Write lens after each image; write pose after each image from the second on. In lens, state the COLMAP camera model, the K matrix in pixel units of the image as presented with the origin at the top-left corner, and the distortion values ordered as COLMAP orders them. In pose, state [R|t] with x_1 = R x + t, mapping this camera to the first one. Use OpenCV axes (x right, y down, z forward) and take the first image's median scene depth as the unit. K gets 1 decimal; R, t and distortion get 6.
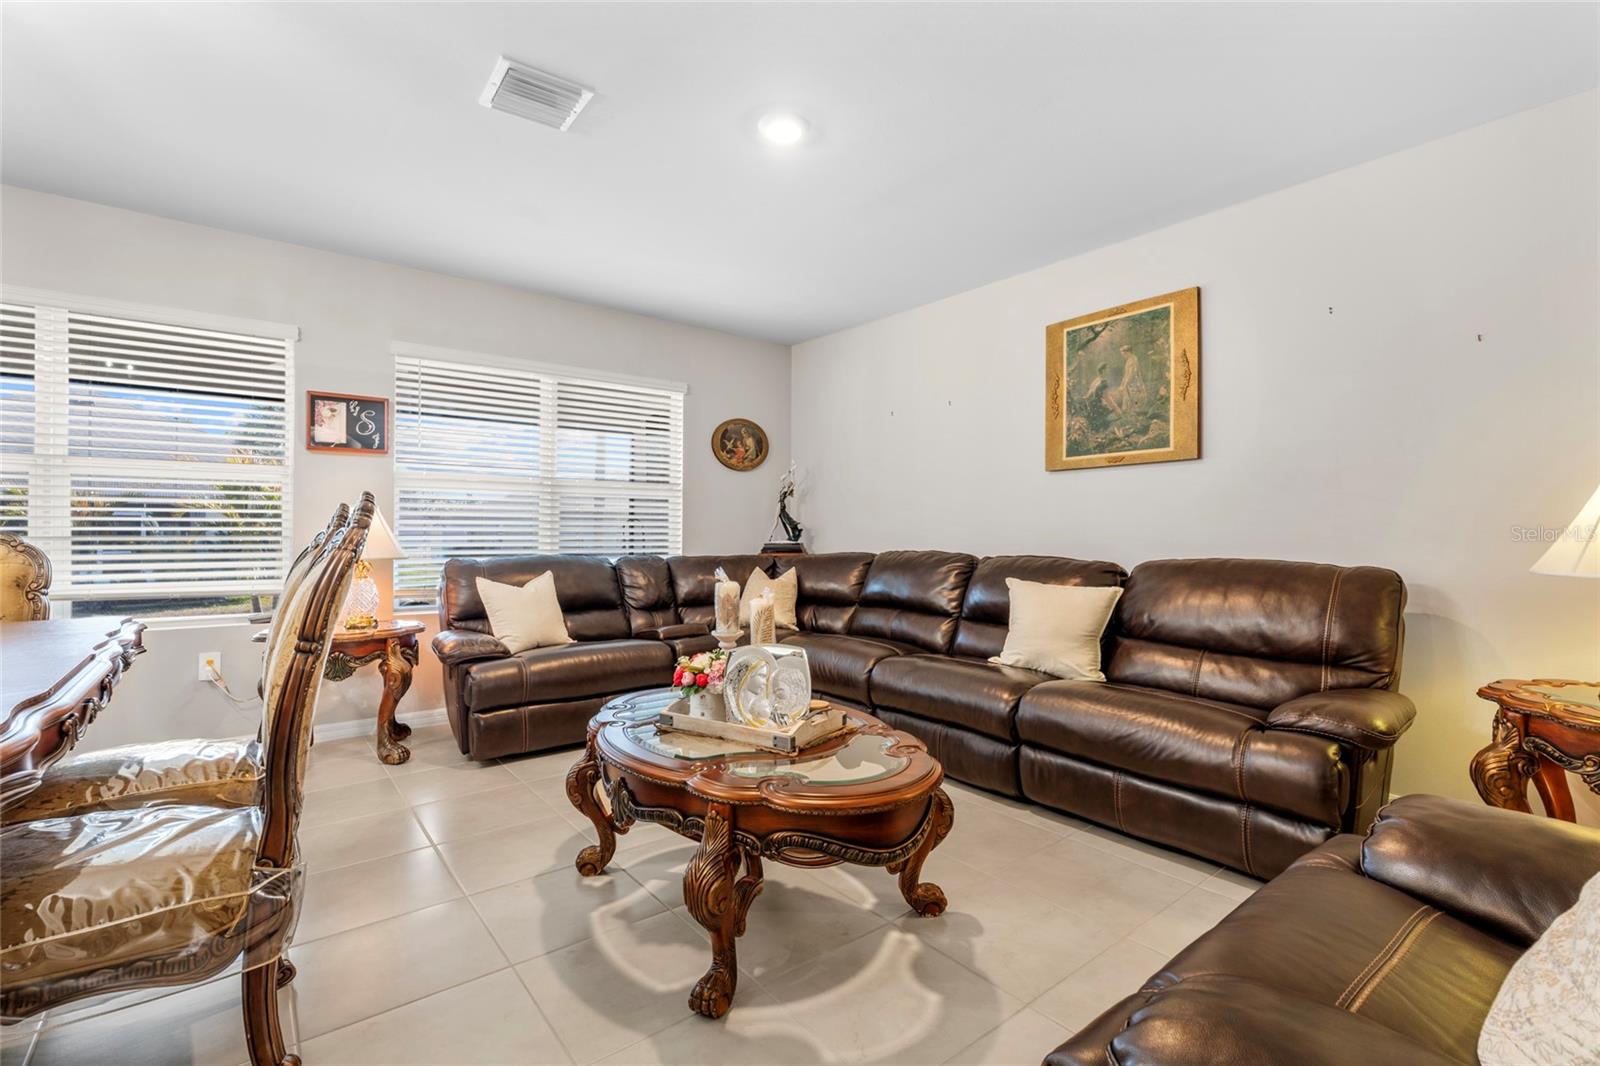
lens RADIAL K [[715.7, 0, 800.0], [0, 715.7, 533.0], [0, 0, 1]] dist [-0.000427, 0.000012]
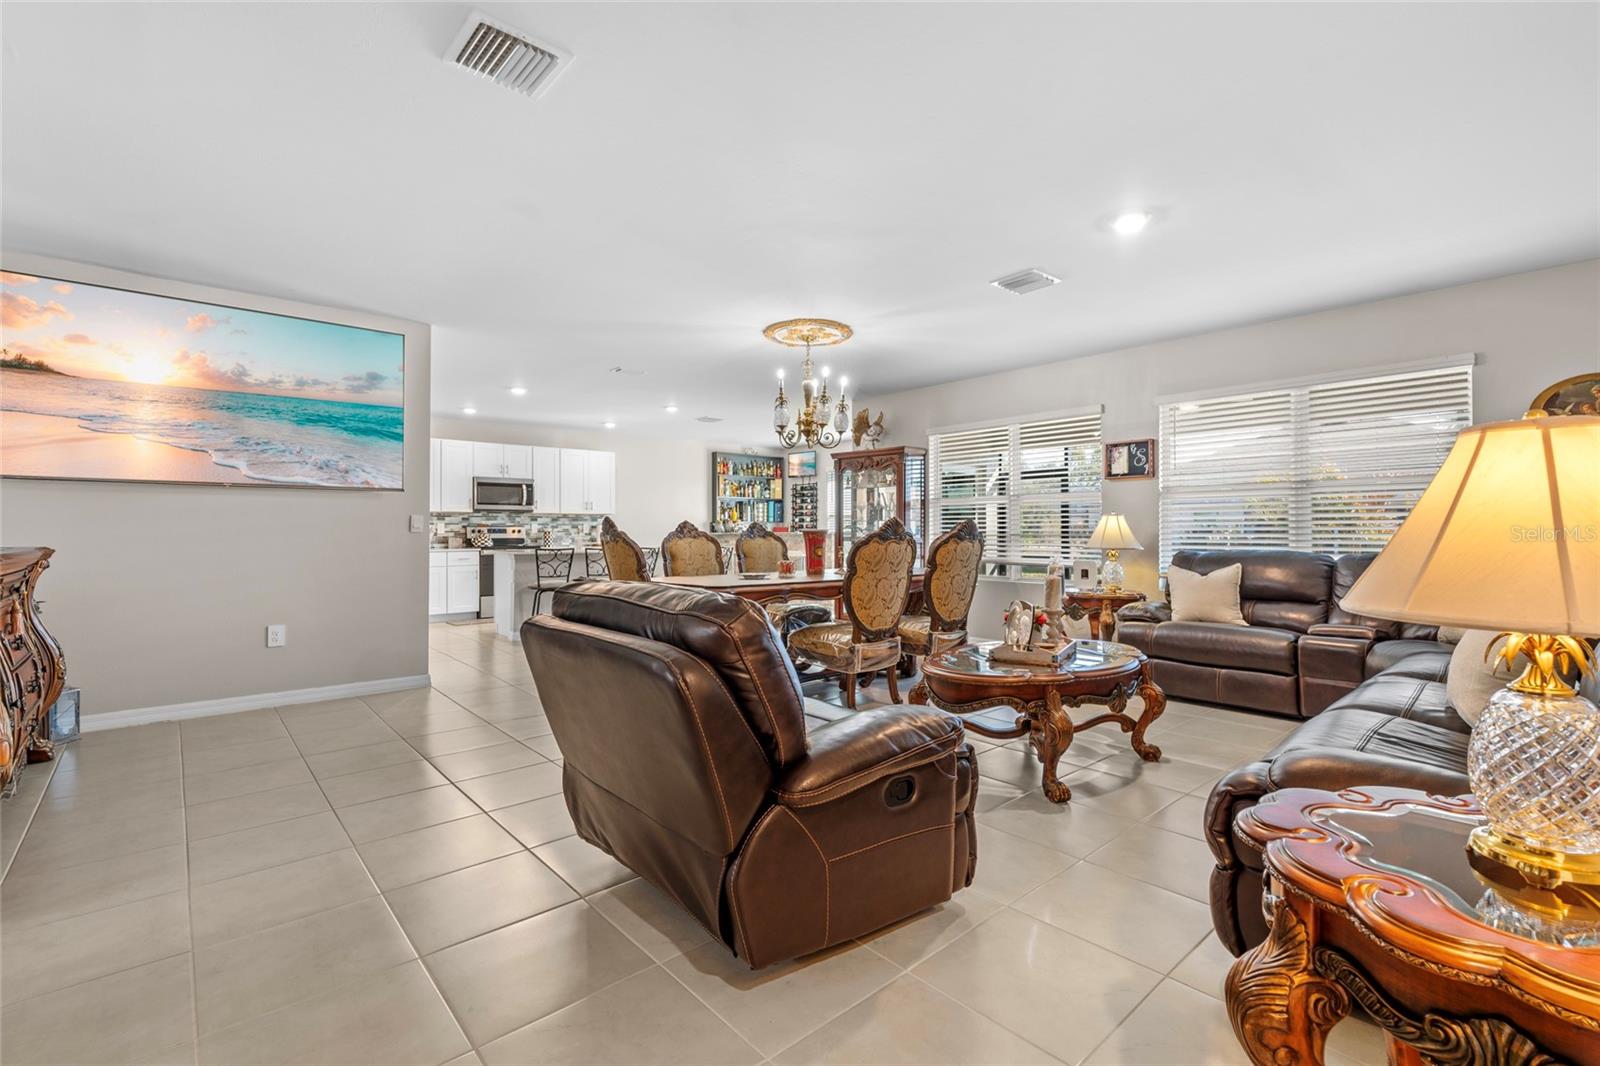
lens RADIAL K [[709.6, 0, 800.0], [0, 709.6, 533.0], [0, 0, 1]] dist [0.000274, -0.001191]
pose [[0.047462, 0.000902, -0.998873, 0.838563], [0.003661, 0.999993, 0.001077, -0.002005], [0.998866, -0.003708, 0.047459, 0.231236]]
